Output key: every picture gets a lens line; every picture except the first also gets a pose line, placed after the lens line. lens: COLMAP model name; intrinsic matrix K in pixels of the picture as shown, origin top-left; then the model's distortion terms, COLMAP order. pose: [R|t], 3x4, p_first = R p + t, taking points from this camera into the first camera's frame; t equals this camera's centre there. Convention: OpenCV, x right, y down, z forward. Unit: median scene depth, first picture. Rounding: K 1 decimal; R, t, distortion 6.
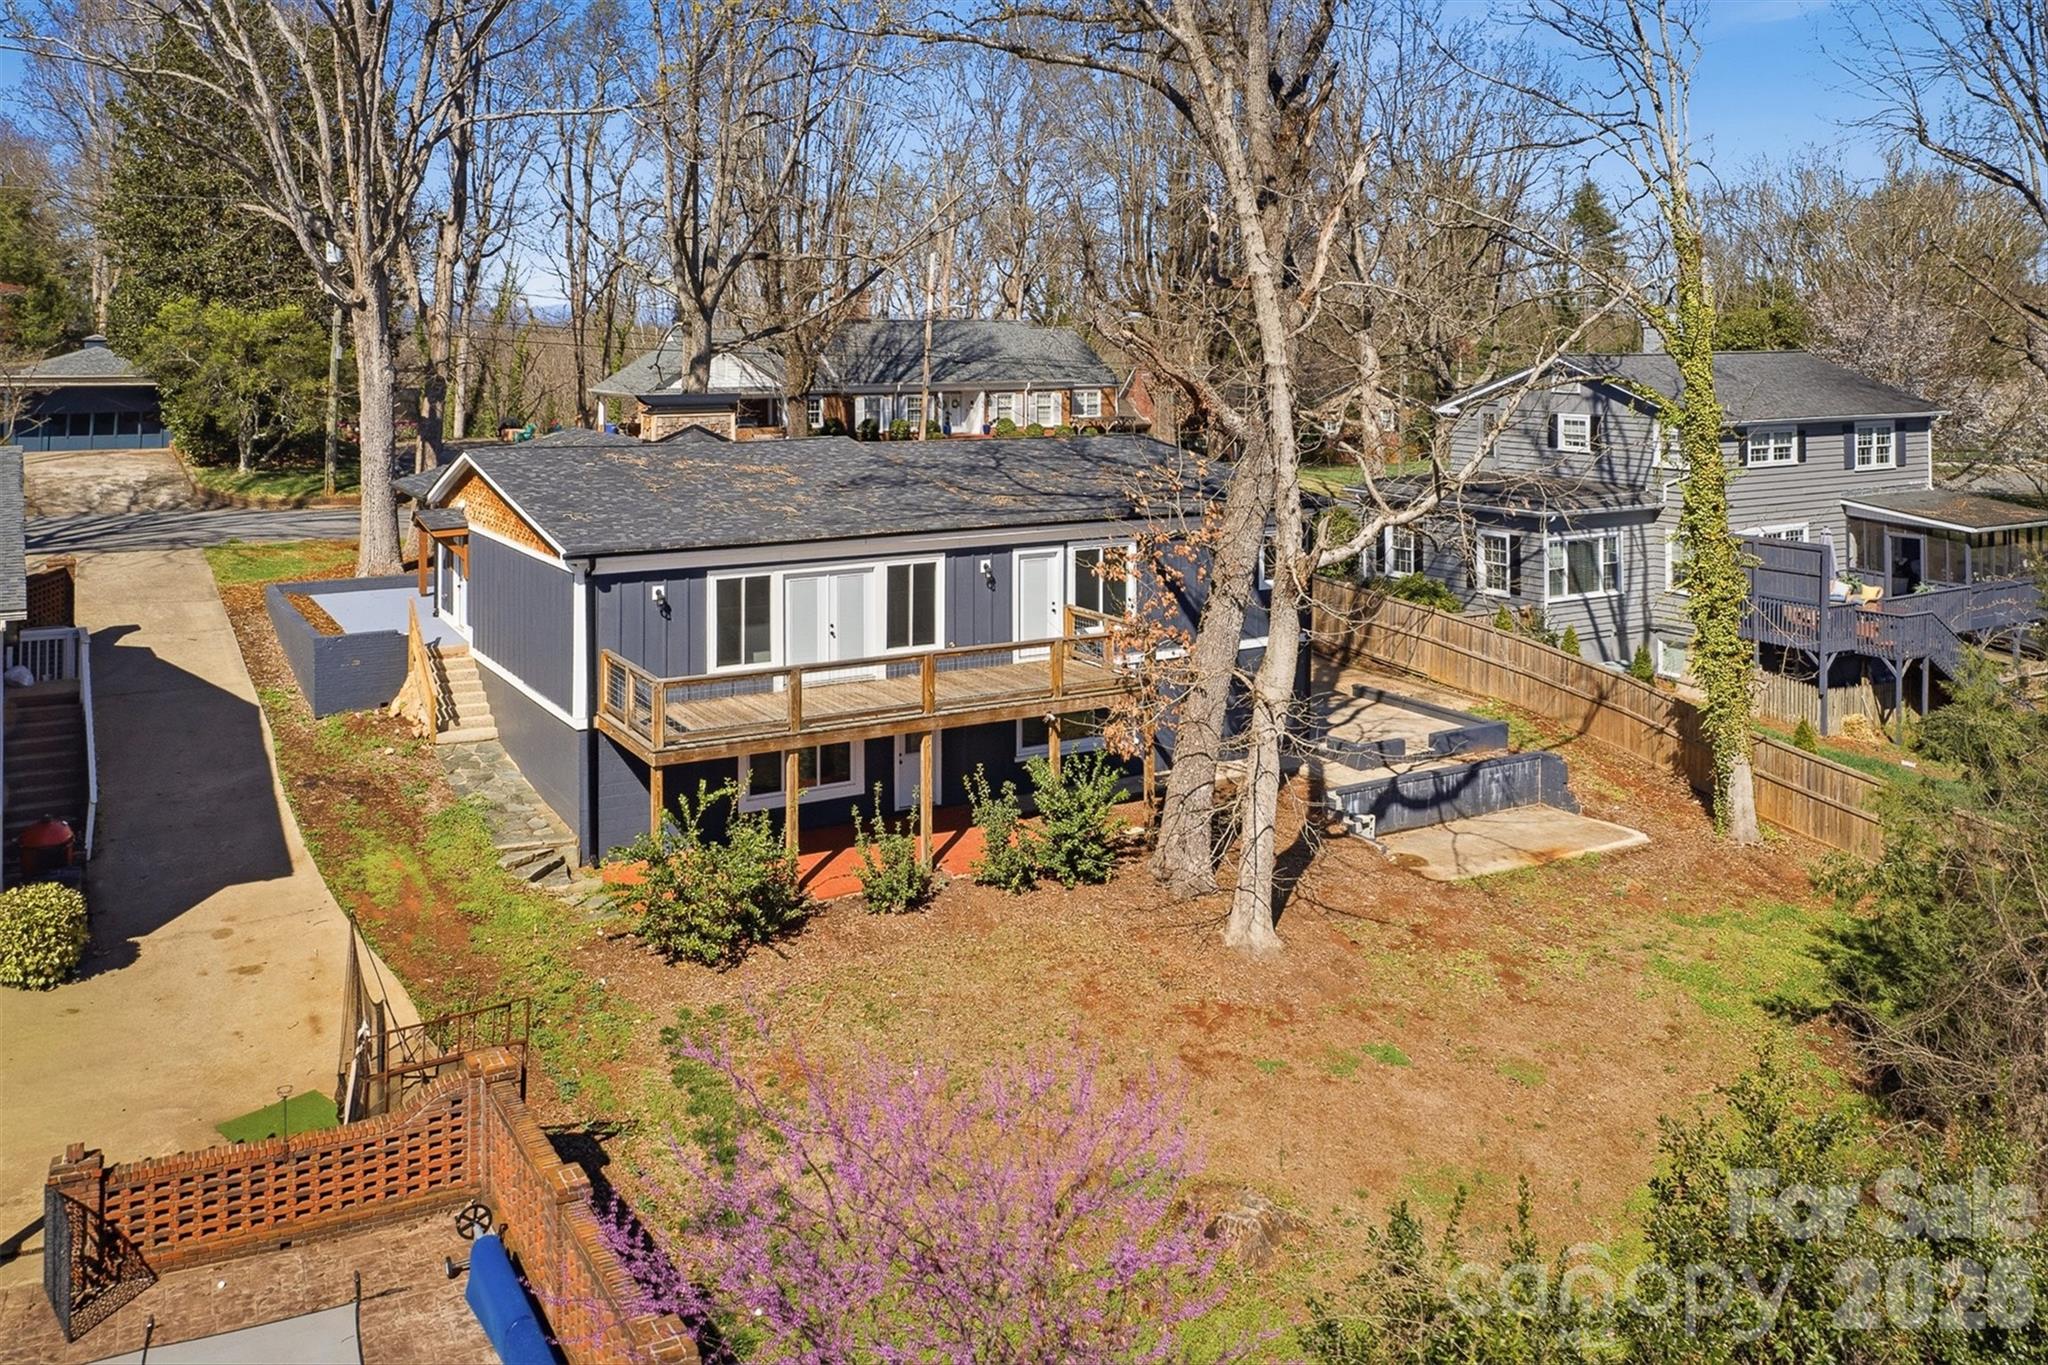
lens RADIAL K [[1571.5, 0, 966.3], [0, 1571.5, 655.7], [0, 0, 1]] dist [-0.011369, 0.002213]
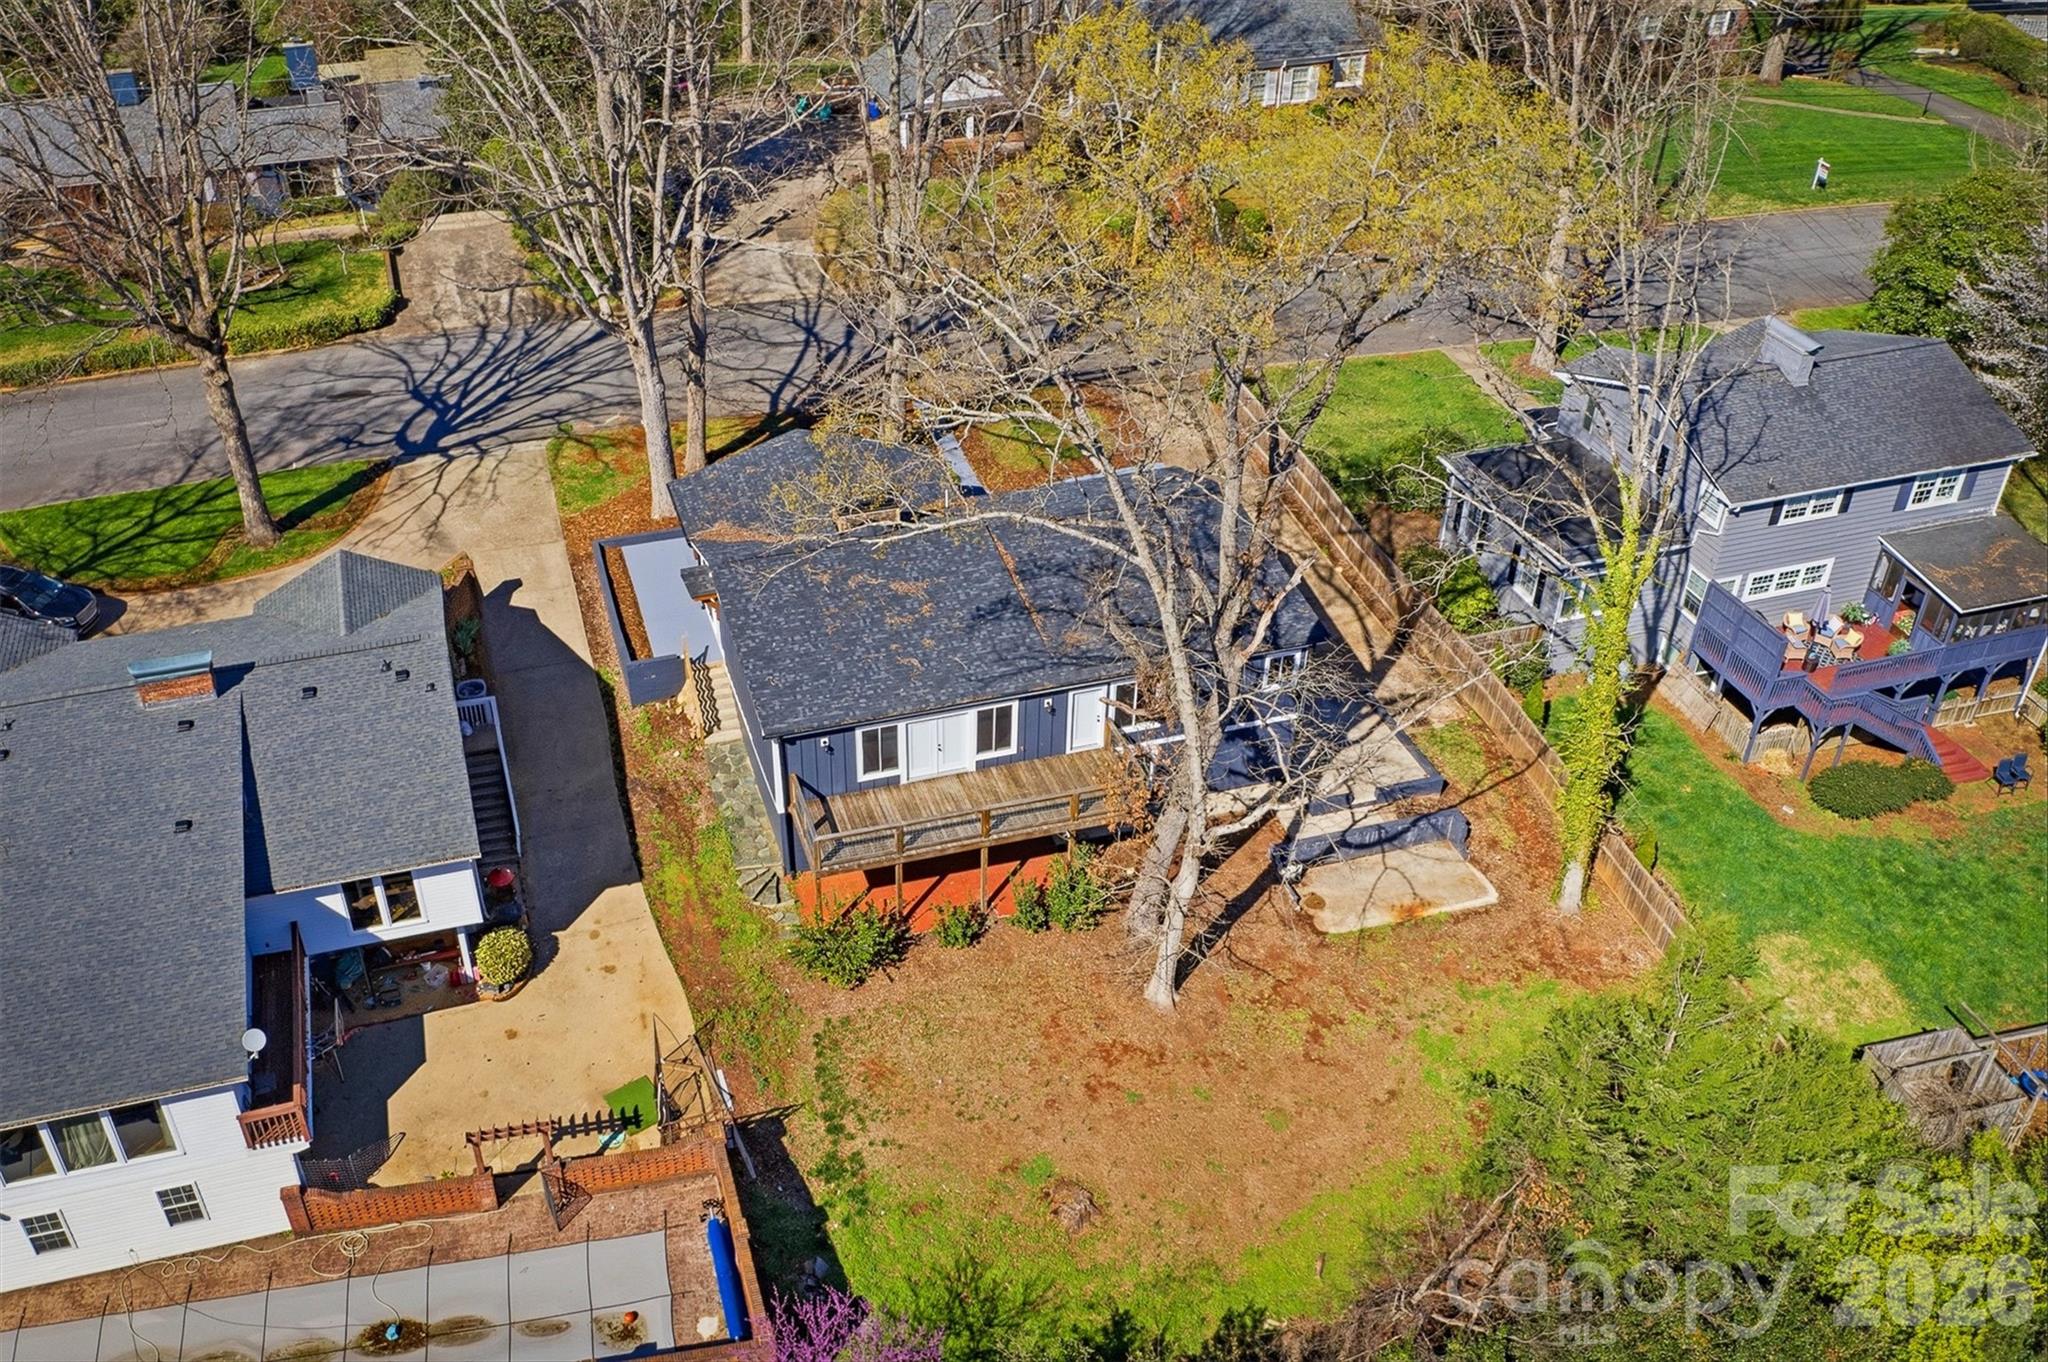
lens RADIAL K [[1947.1, 0, 1019.6], [0, 1947.1, 633.0], [0, 0, 1]] dist [-0.009223, -0.019182]
pose [[0.969833, 0.154405, -0.188636, 0.341812], [-0.012207, 0.803614, 0.595025, -1.275249], [0.243466, -0.574772, 0.781256, -0.416260]]
